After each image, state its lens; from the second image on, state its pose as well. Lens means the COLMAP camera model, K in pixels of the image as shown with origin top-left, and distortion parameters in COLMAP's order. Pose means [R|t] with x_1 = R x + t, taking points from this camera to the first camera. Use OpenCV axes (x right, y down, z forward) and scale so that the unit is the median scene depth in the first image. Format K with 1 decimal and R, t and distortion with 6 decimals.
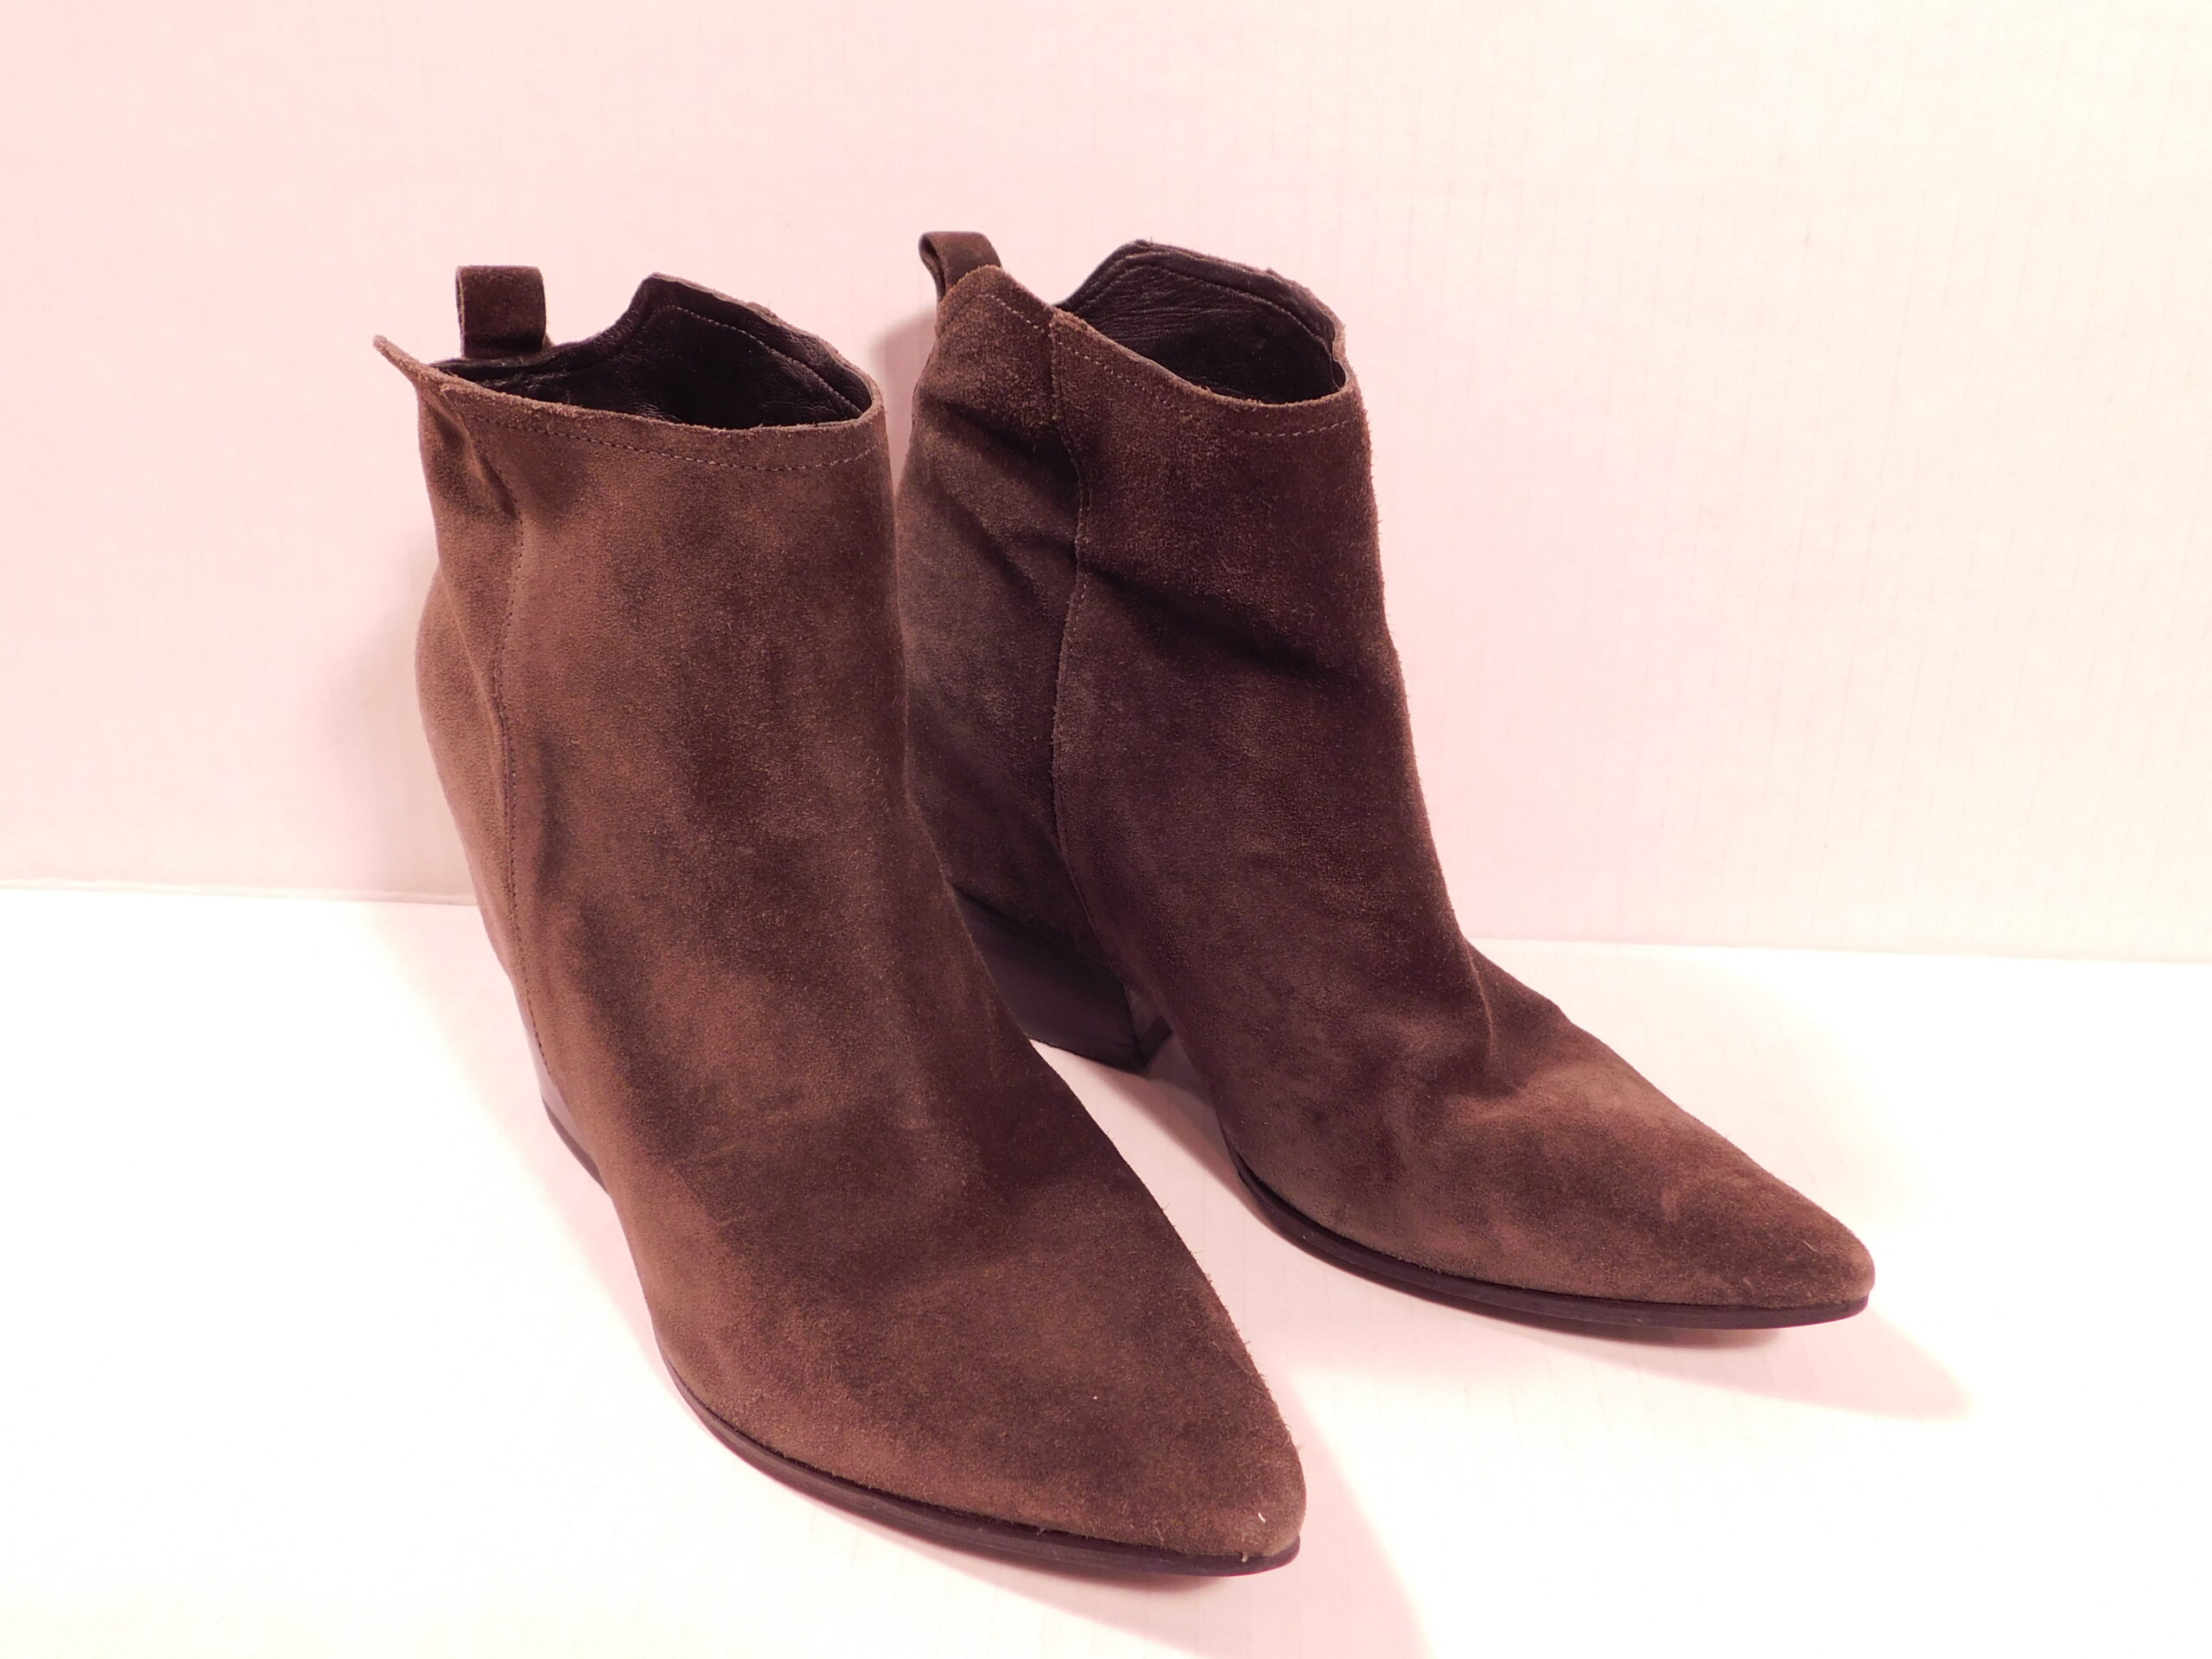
lens RADIAL K [[1884.1, 0, 1053.3], [0, 1884.1, 829.8], [0, 0, 1]] dist [0.038064, -0.011351]
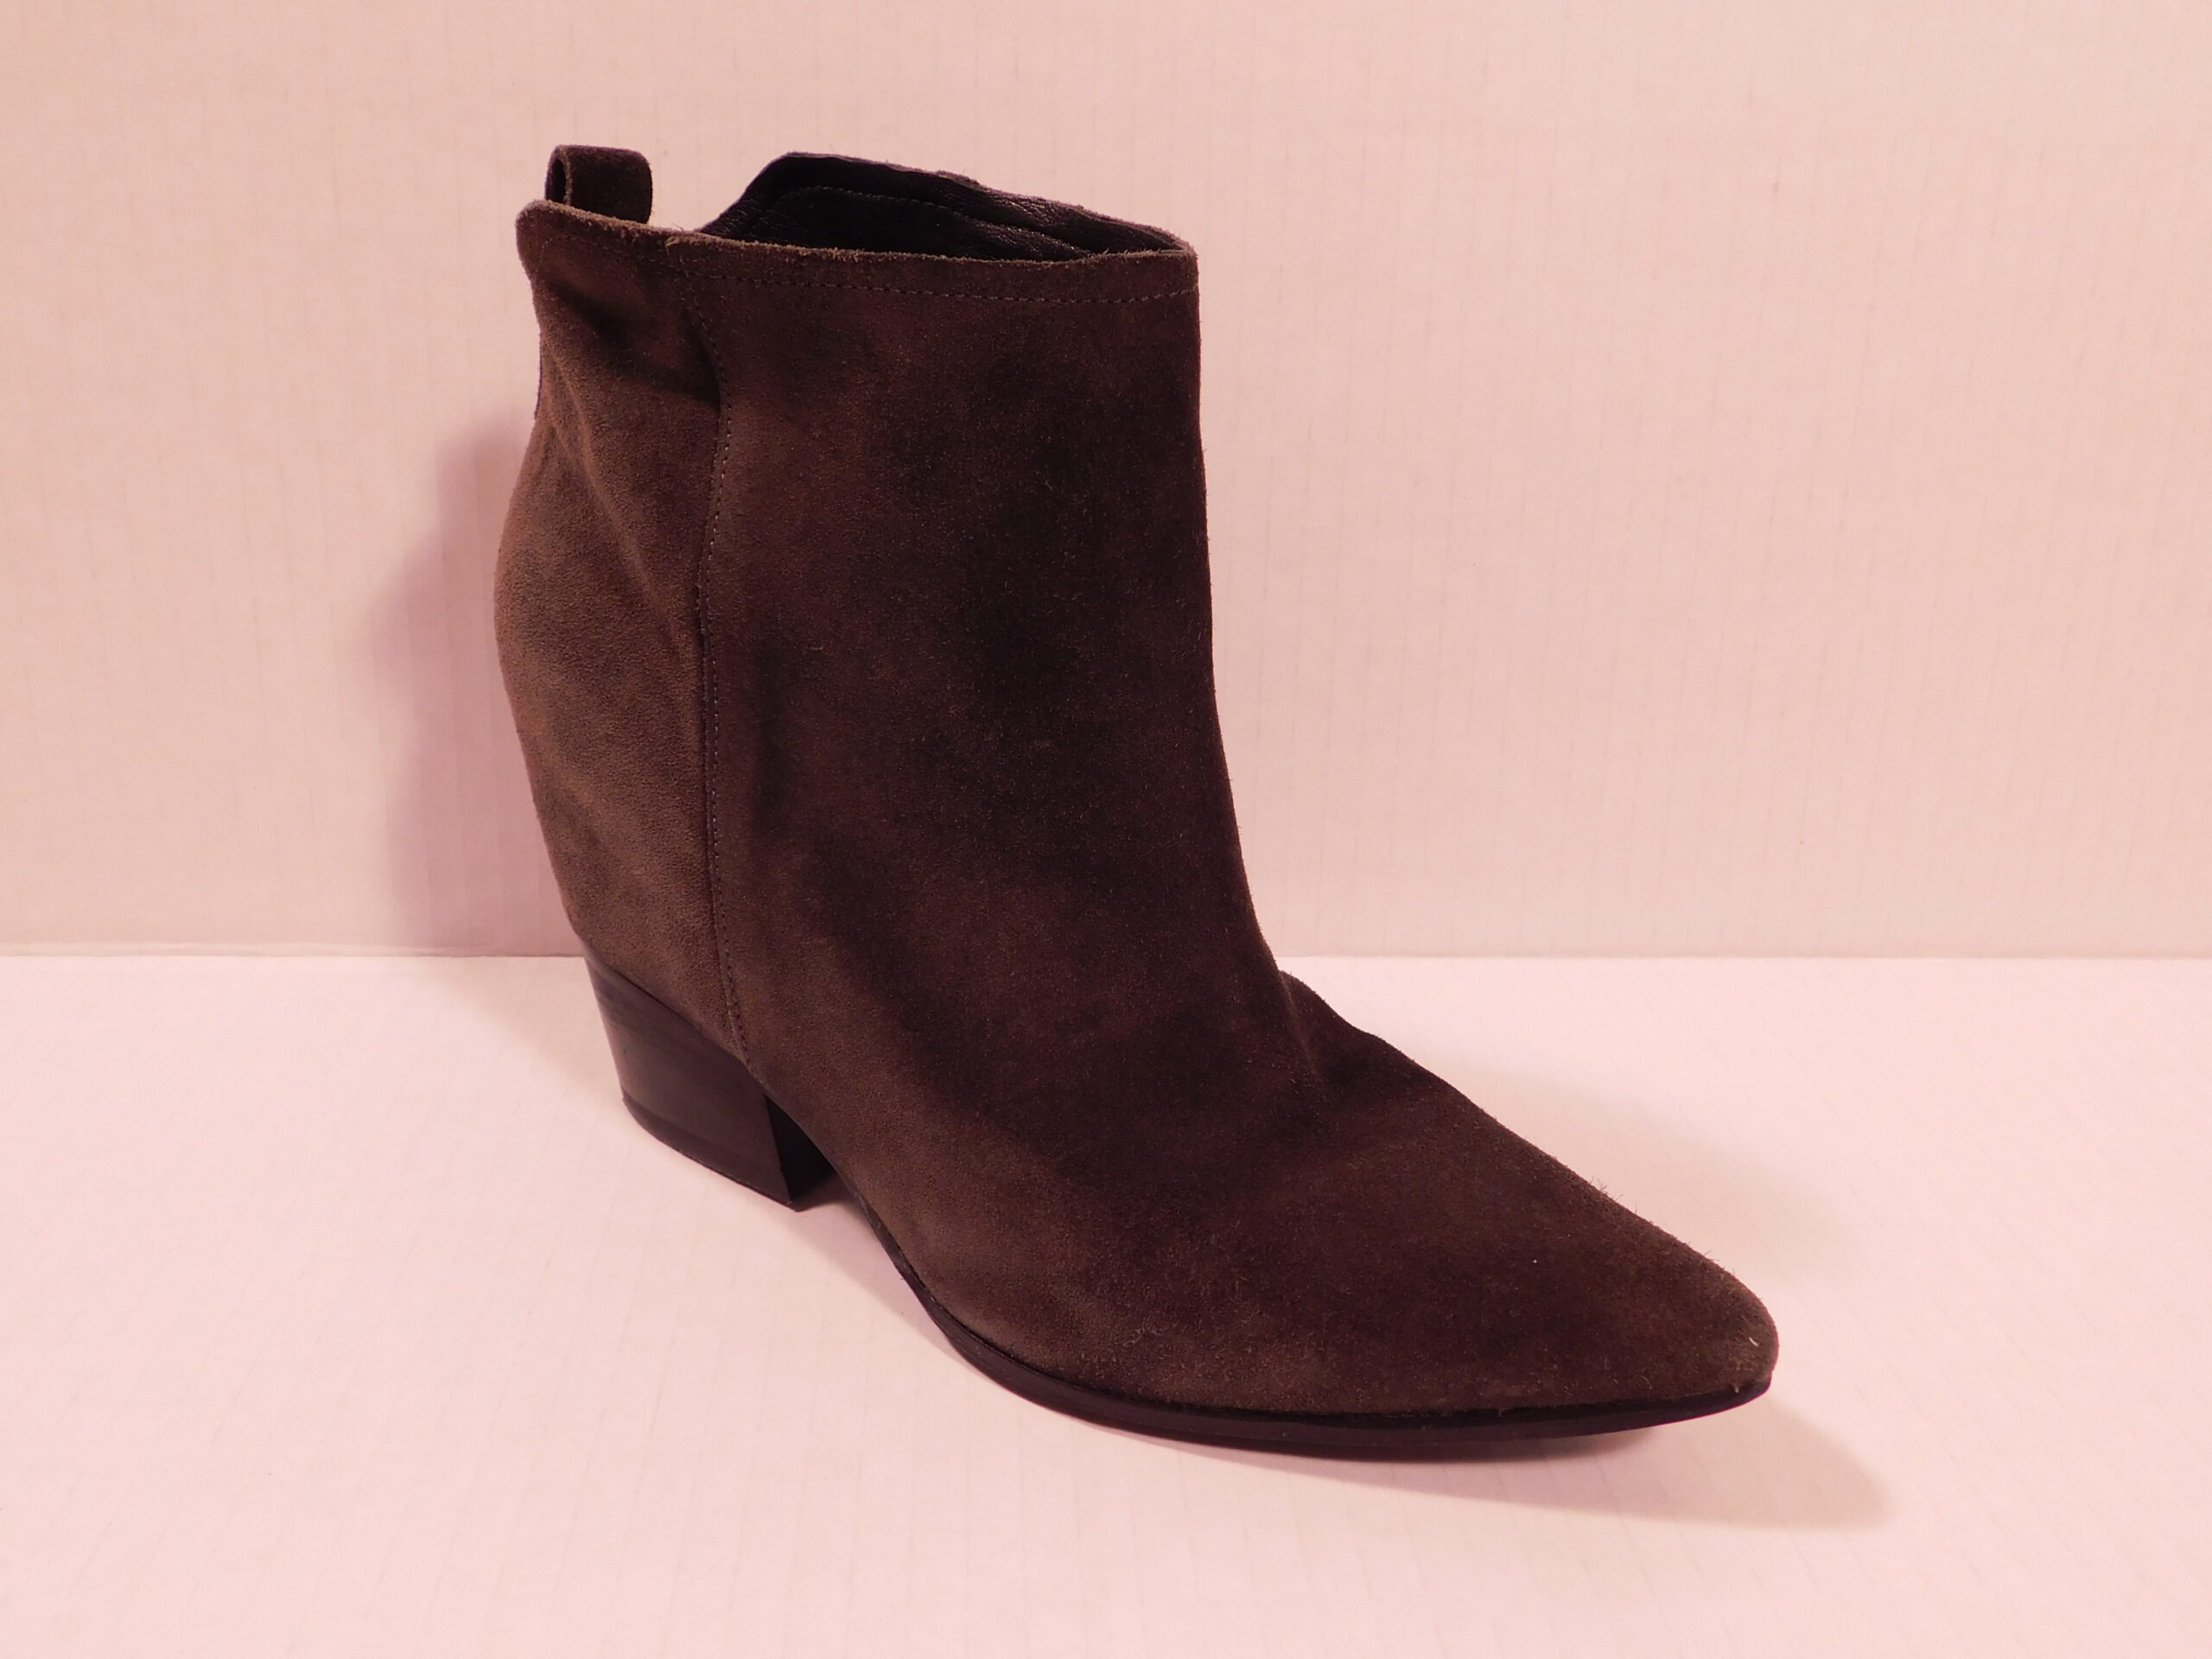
lens RADIAL K [[1884.1, 0, 1053.3], [0, 1884.1, 829.8], [0, 0, 1]] dist [0.038064, -0.011351]
pose [[0.957225, -0.097417, 0.272451, -0.427403], [0.111219, 0.993156, -0.035645, 0.088795], [-0.267114, 0.064422, 0.961509, 0.132646]]
